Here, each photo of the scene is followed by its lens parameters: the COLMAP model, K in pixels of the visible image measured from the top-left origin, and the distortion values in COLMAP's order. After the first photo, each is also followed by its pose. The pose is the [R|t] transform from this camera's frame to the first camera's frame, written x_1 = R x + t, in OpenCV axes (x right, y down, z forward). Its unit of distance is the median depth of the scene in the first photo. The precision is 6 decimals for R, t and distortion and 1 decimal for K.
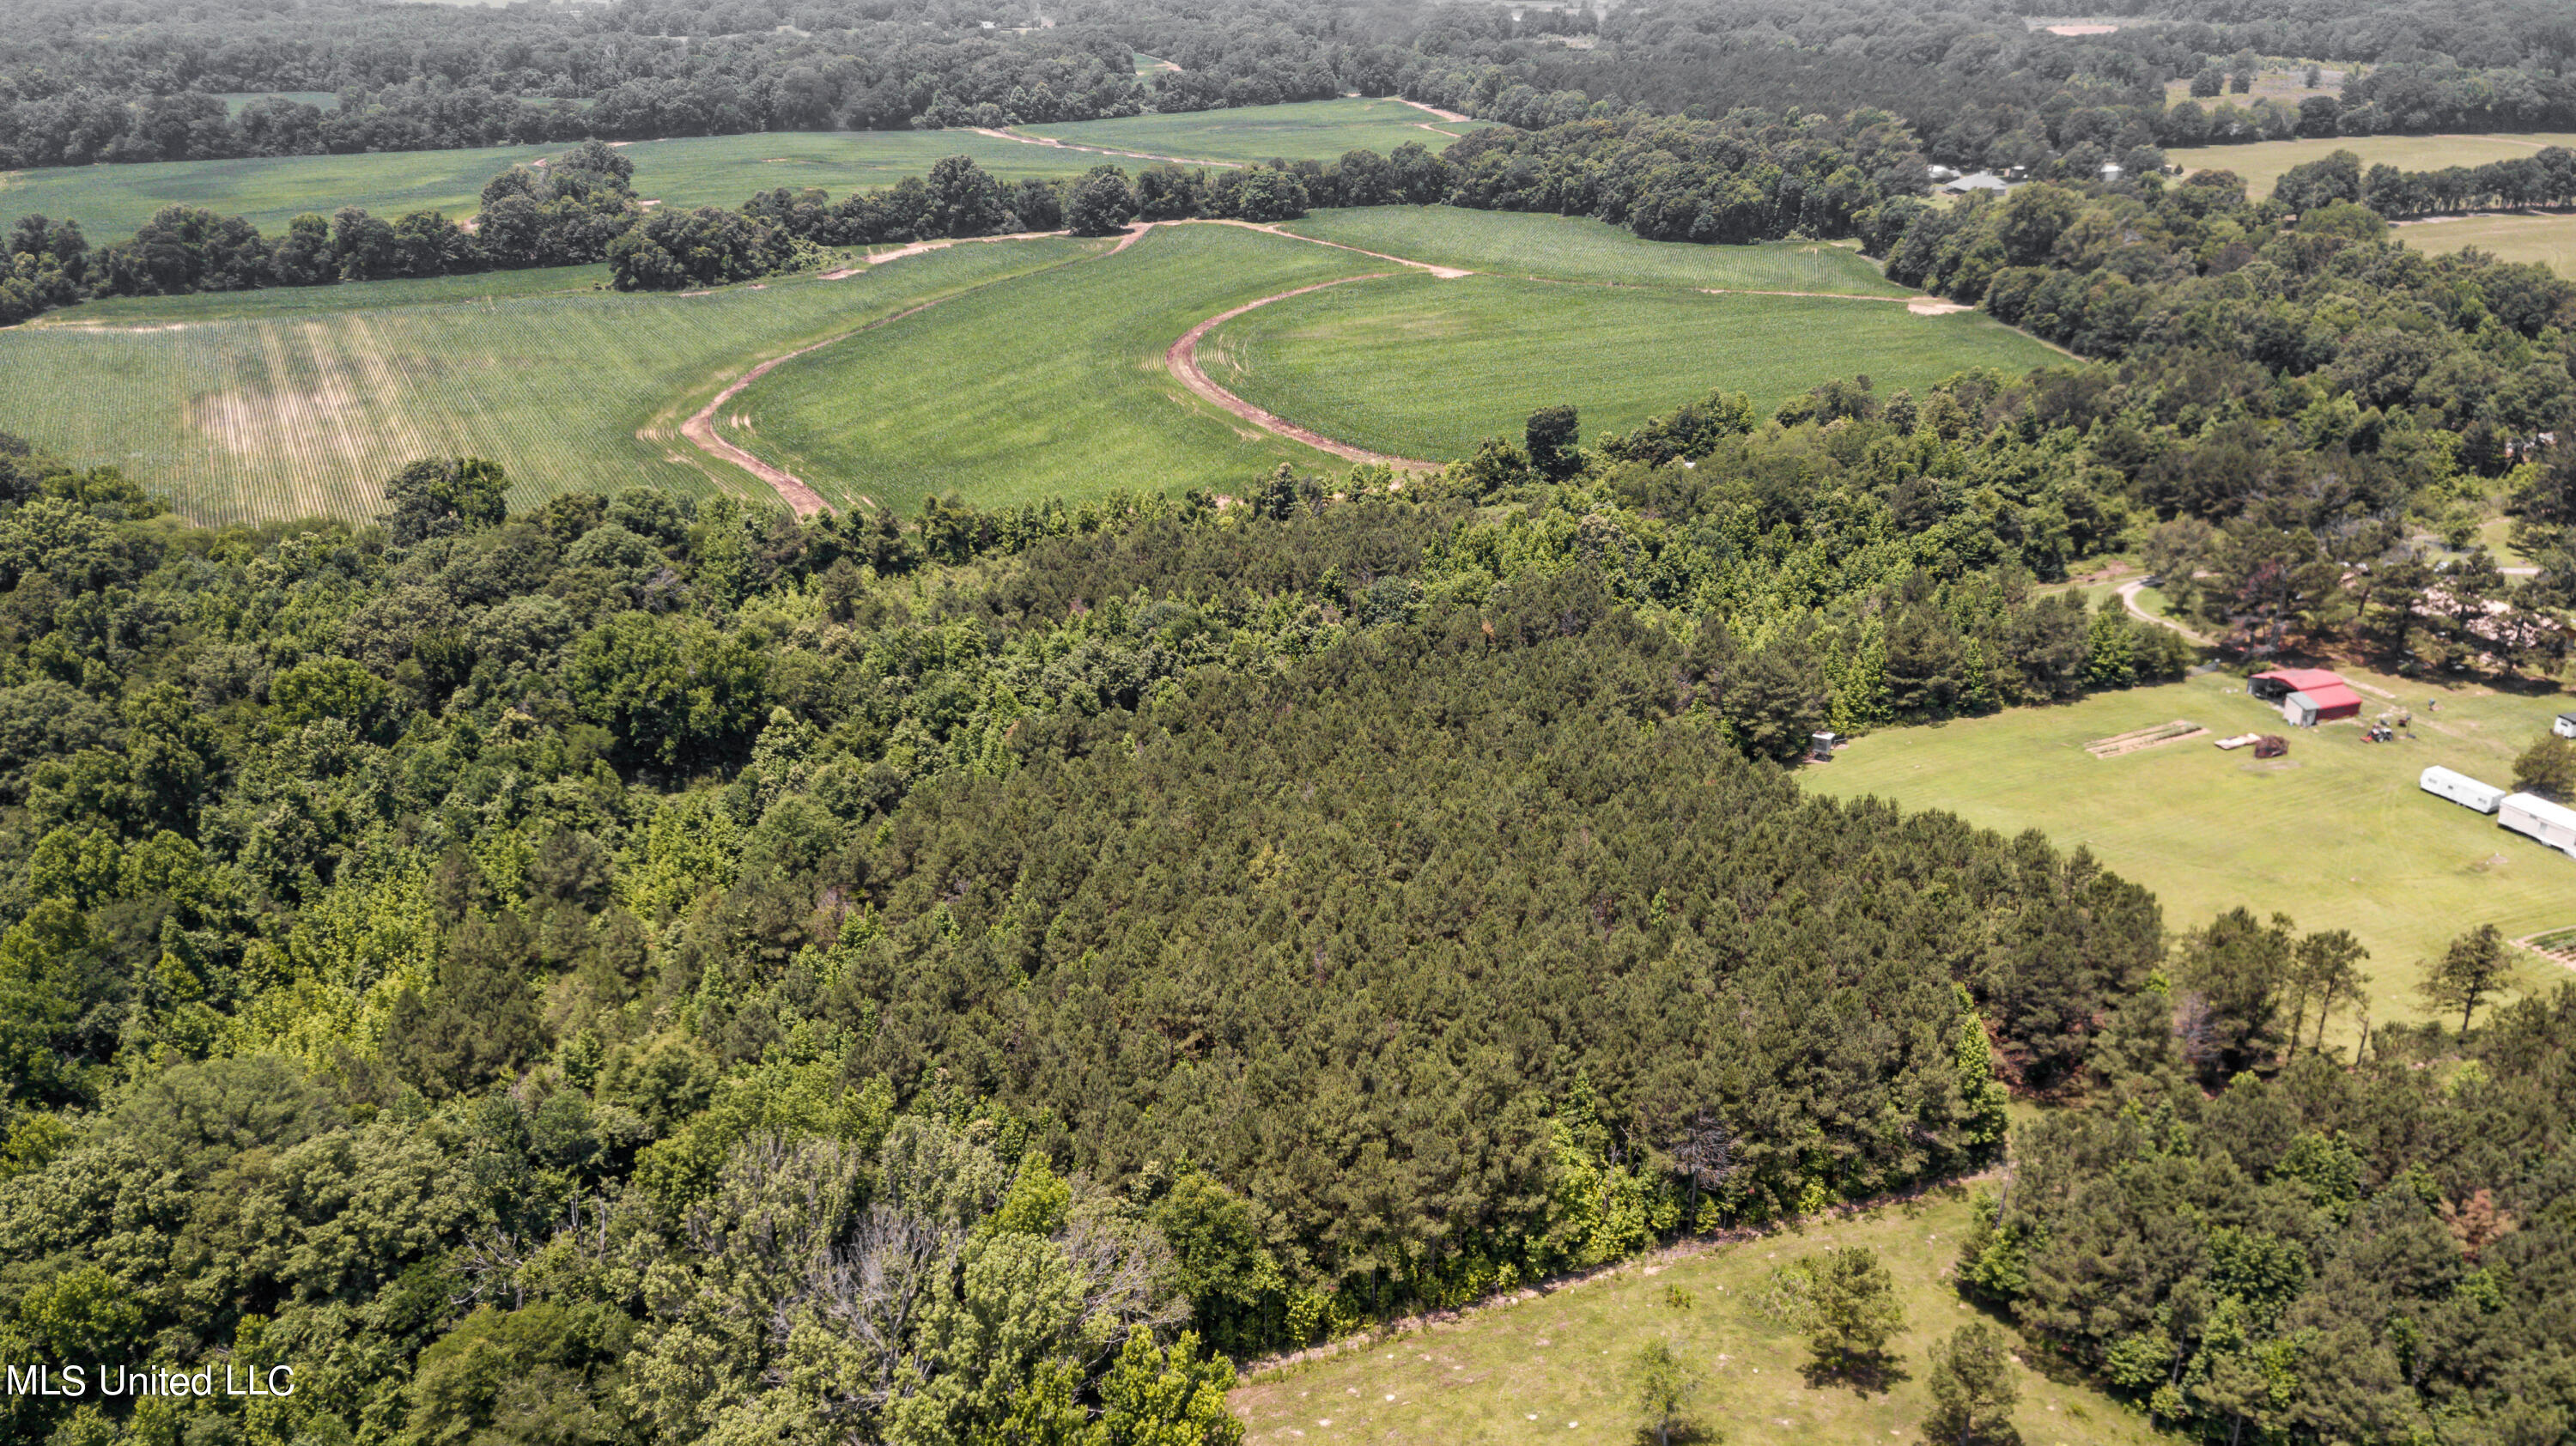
lens RADIAL K [[1972.5, 0, 1278.2], [0, 1972.5, 733.7], [0, 0, 1]] dist [0.019325, 0.015333]
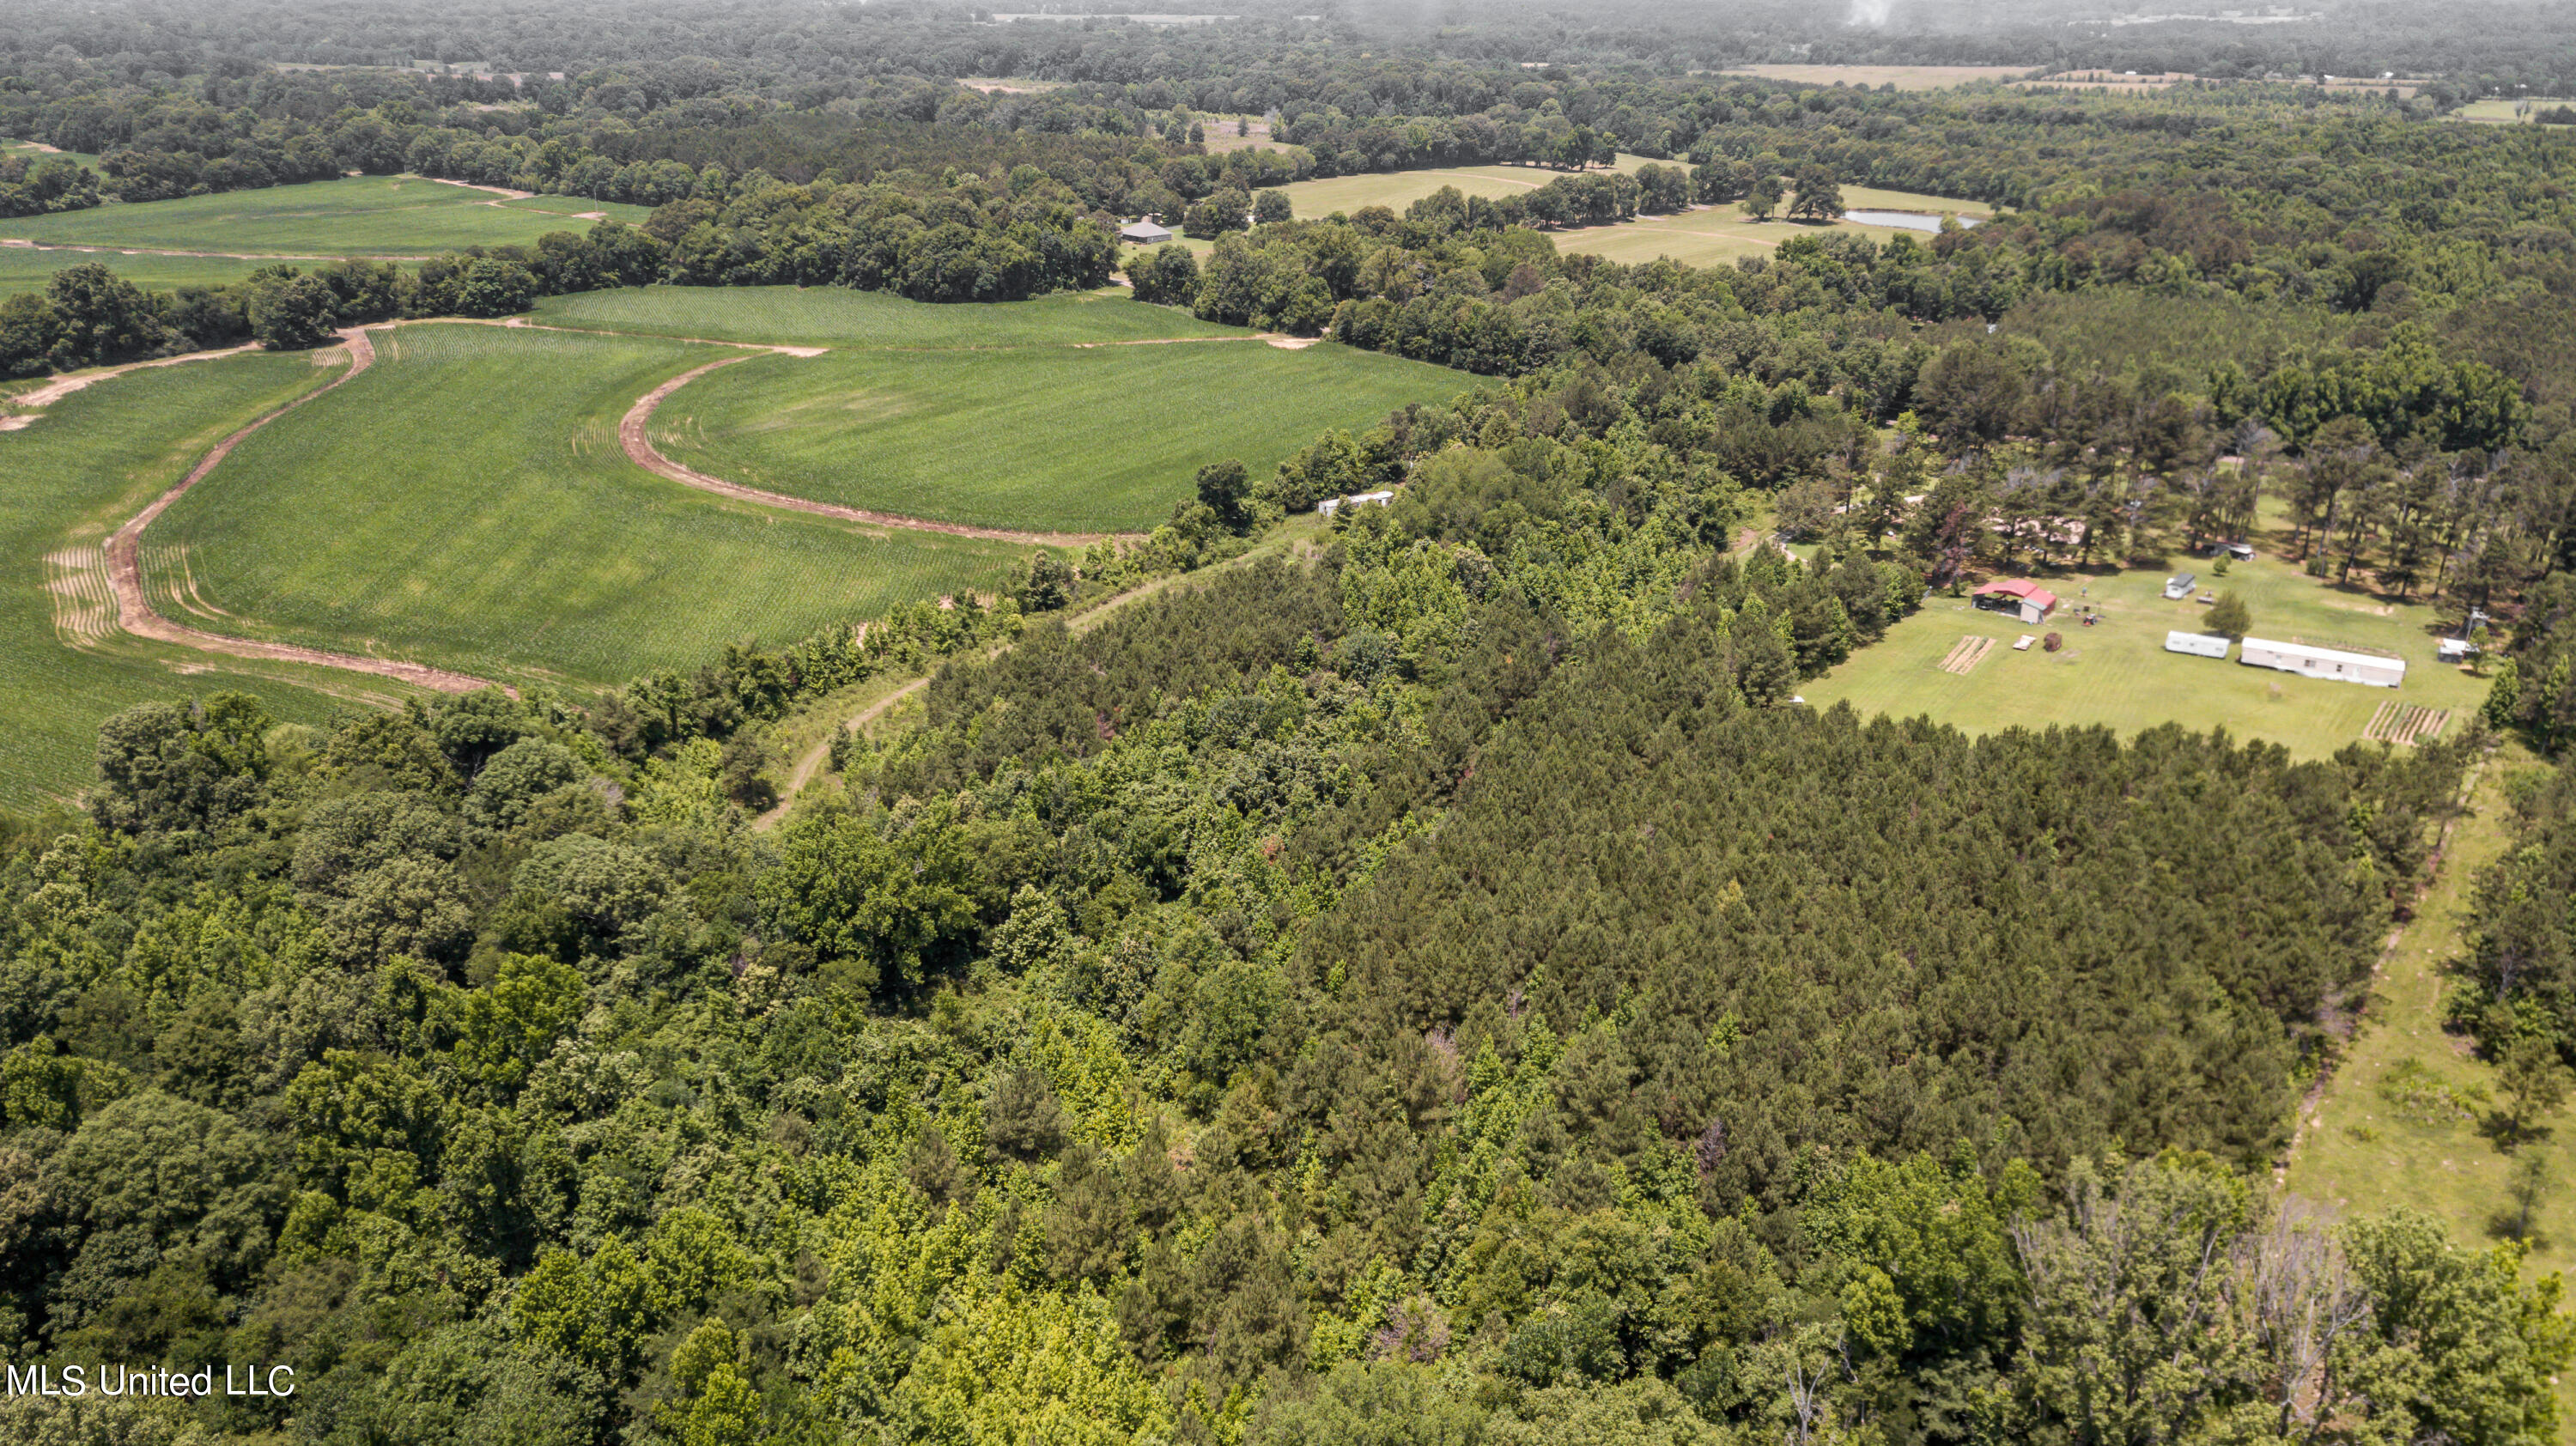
lens RADIAL K [[1972.5, 0, 1279.3], [0, 1972.5, 728.0], [0, 0, 1]] dist [0.019325, 0.015333]
pose [[0.823048, -0.193328, 0.534056, -0.441301], [0.209389, 0.977338, 0.031101, -0.061349], [-0.527966, 0.086228, 0.844877, 0.145911]]
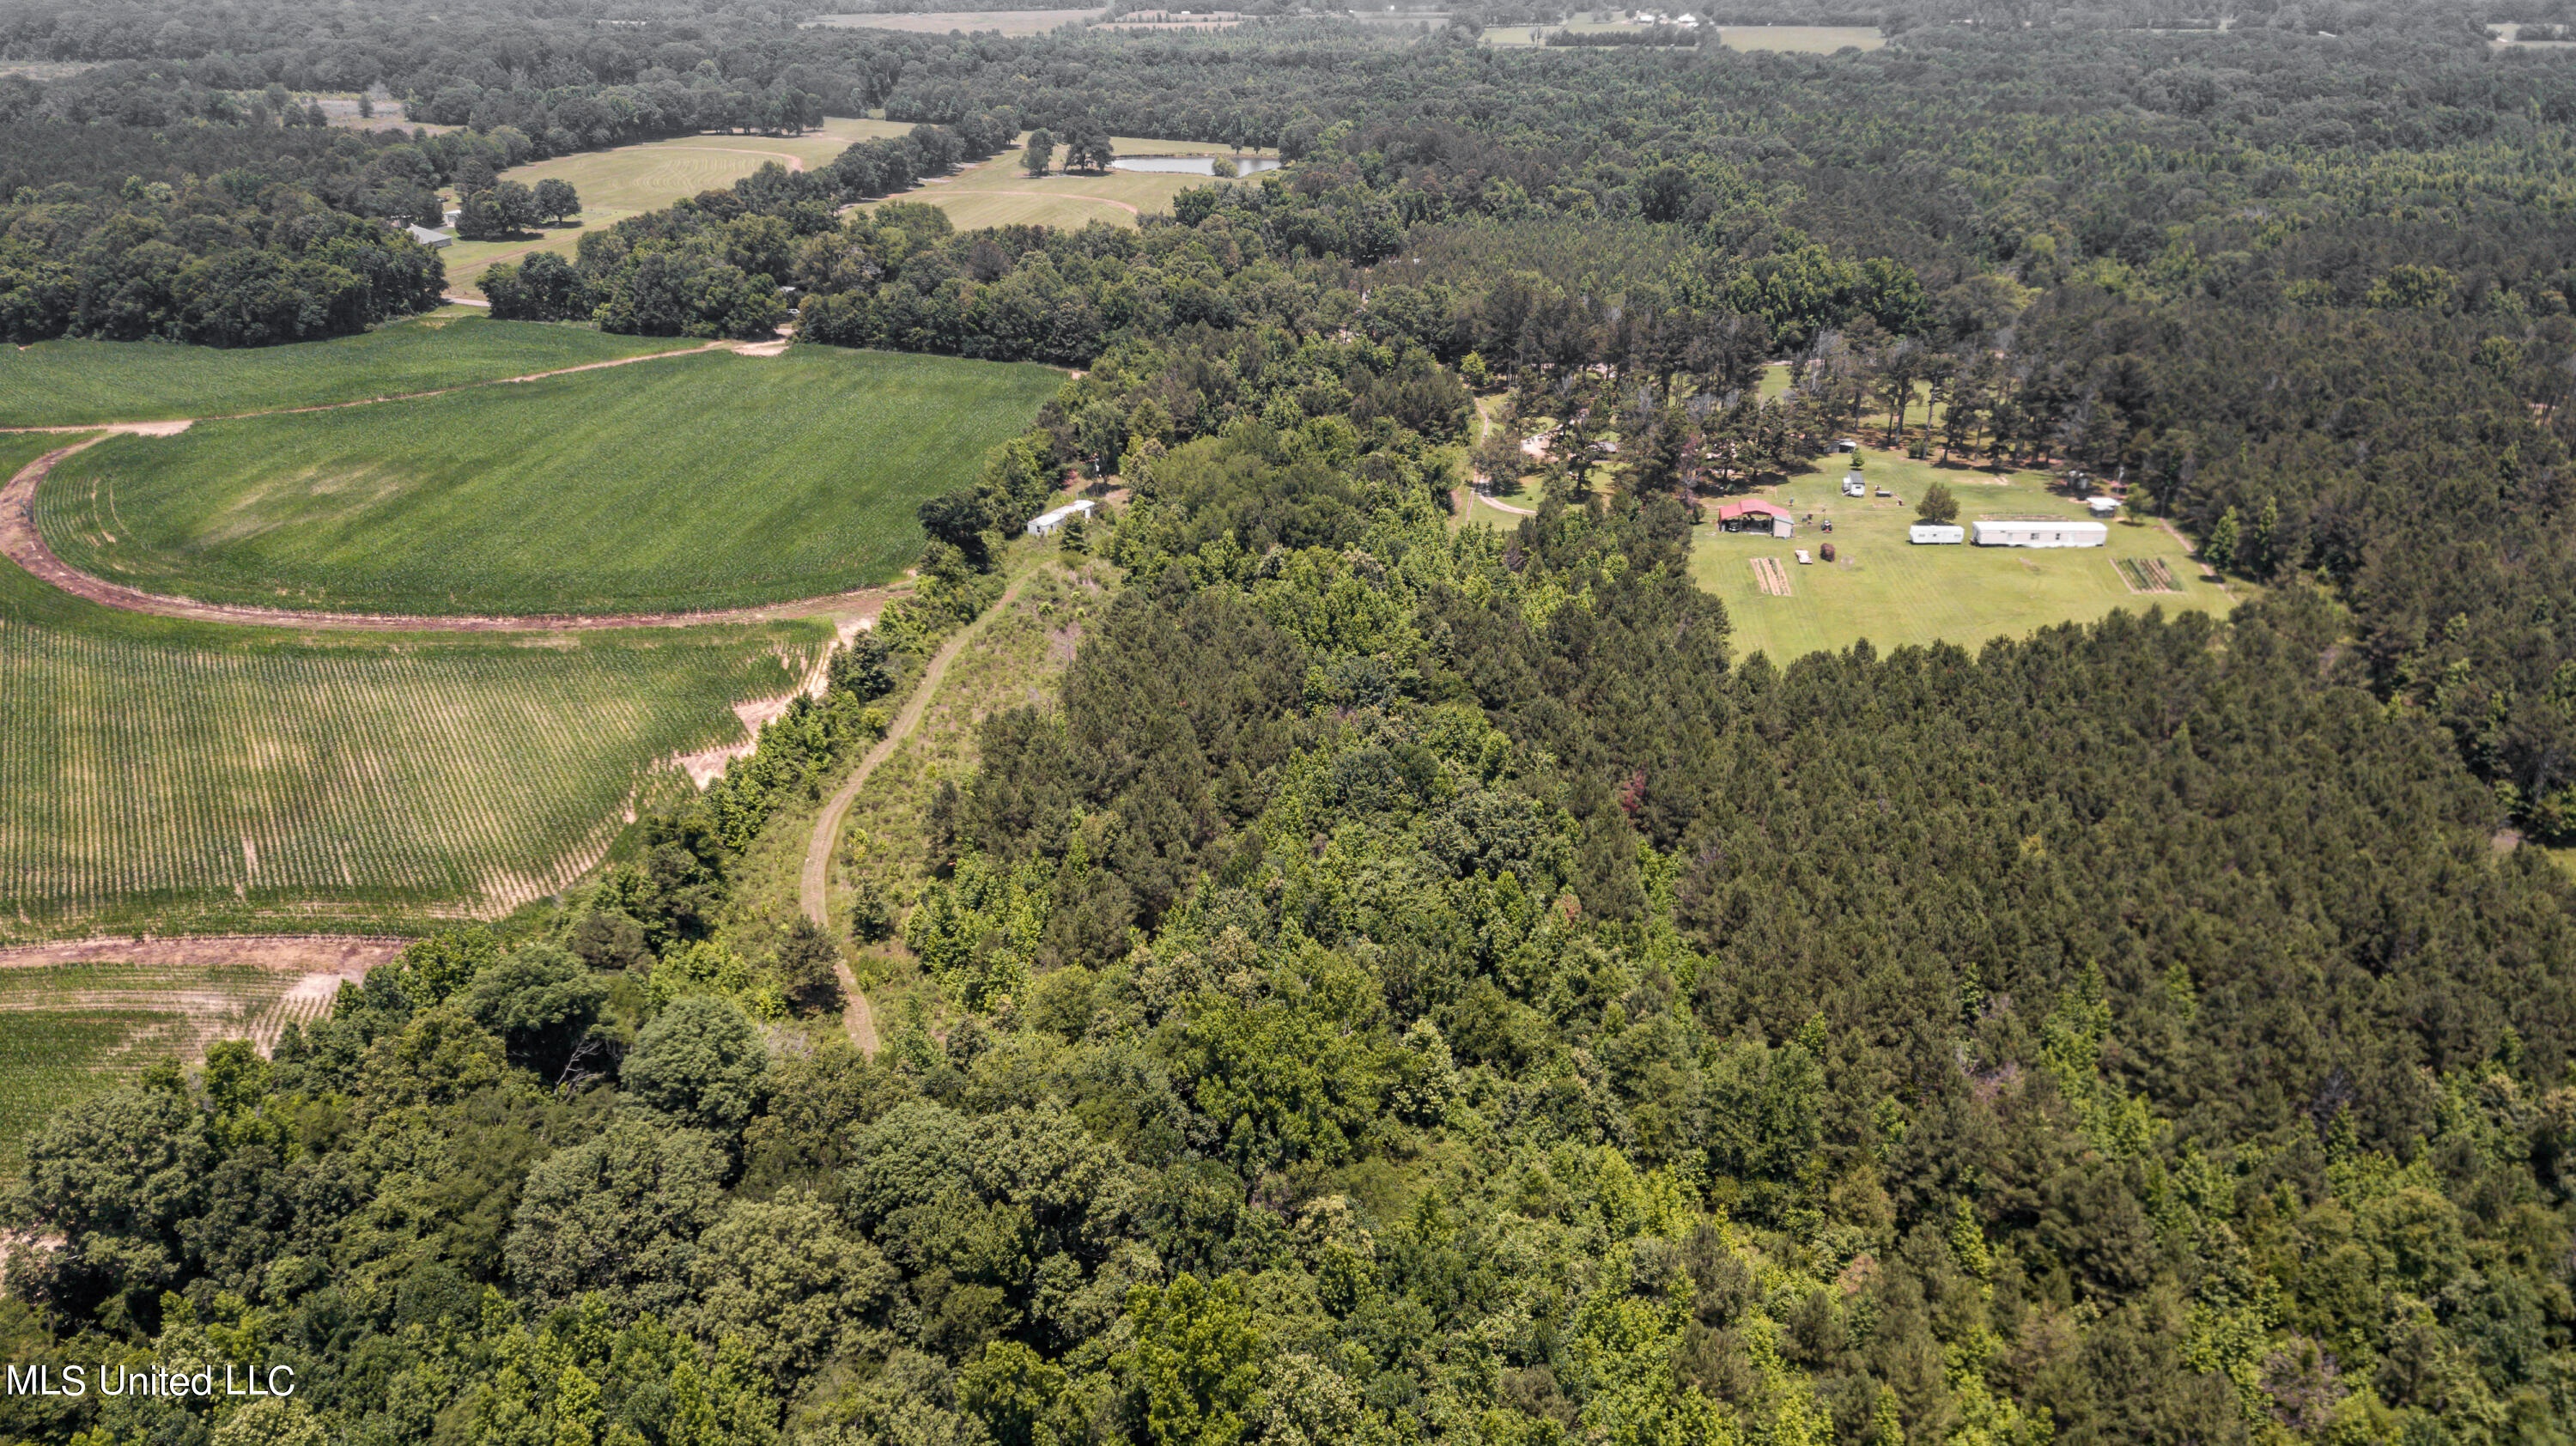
lens RADIAL K [[1972.5, 0, 1277.1], [0, 1972.5, 711.7], [0, 0, 1]] dist [0.019325, 0.015333]
pose [[0.456245, -0.331037, 0.825987, -0.617804], [0.348975, 0.920432, 0.176127, -0.196022], [-0.818570, 0.207892, 0.535466, 0.449813]]
